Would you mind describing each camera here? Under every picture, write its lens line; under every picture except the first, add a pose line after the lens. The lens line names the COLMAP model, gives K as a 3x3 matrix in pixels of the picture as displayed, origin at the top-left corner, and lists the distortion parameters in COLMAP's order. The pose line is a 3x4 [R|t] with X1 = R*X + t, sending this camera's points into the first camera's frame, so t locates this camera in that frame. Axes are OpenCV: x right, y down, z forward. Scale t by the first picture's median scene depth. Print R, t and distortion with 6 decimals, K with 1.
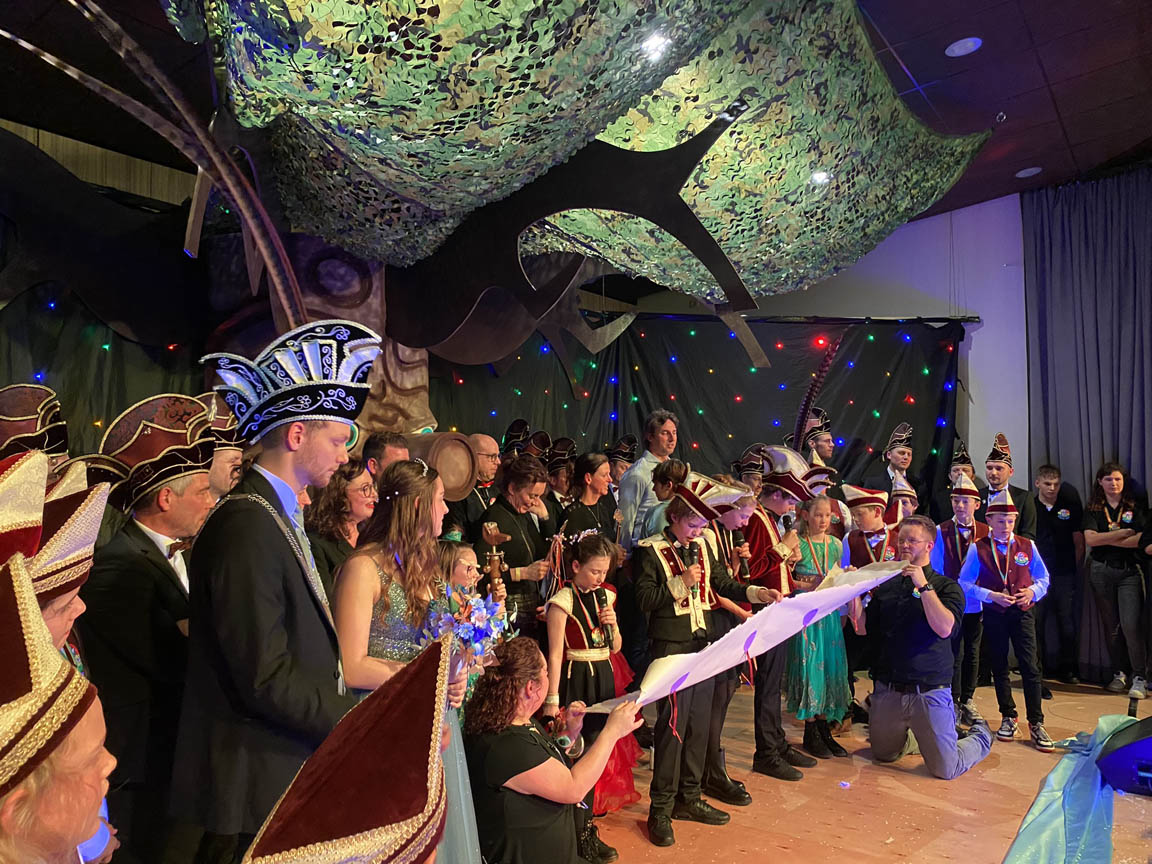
lens RADIAL K [[874.0, 0, 568.1], [0, 874.0, 451.8], [0, 0, 1]] dist [0.011732, -0.024291]
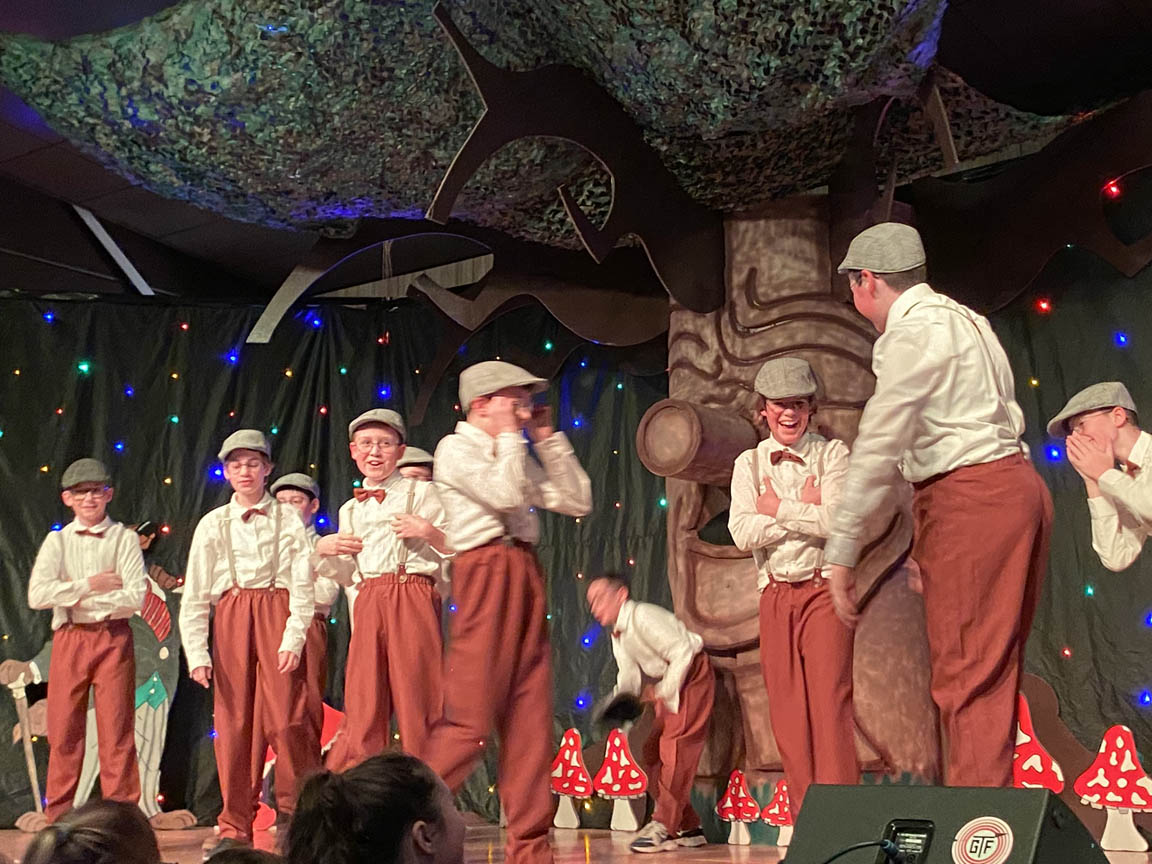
lens RADIAL K [[1642.8, 0, 570.9], [0, 1642.8, 432.2], [0, 0, 1]] dist [0.033338, 0.000000]
pose [[-0.056051, -0.169995, -0.983850, 1.435546], [0.028599, 0.984721, -0.171775, 0.279559], [0.998018, -0.037765, -0.050333, 0.931828]]
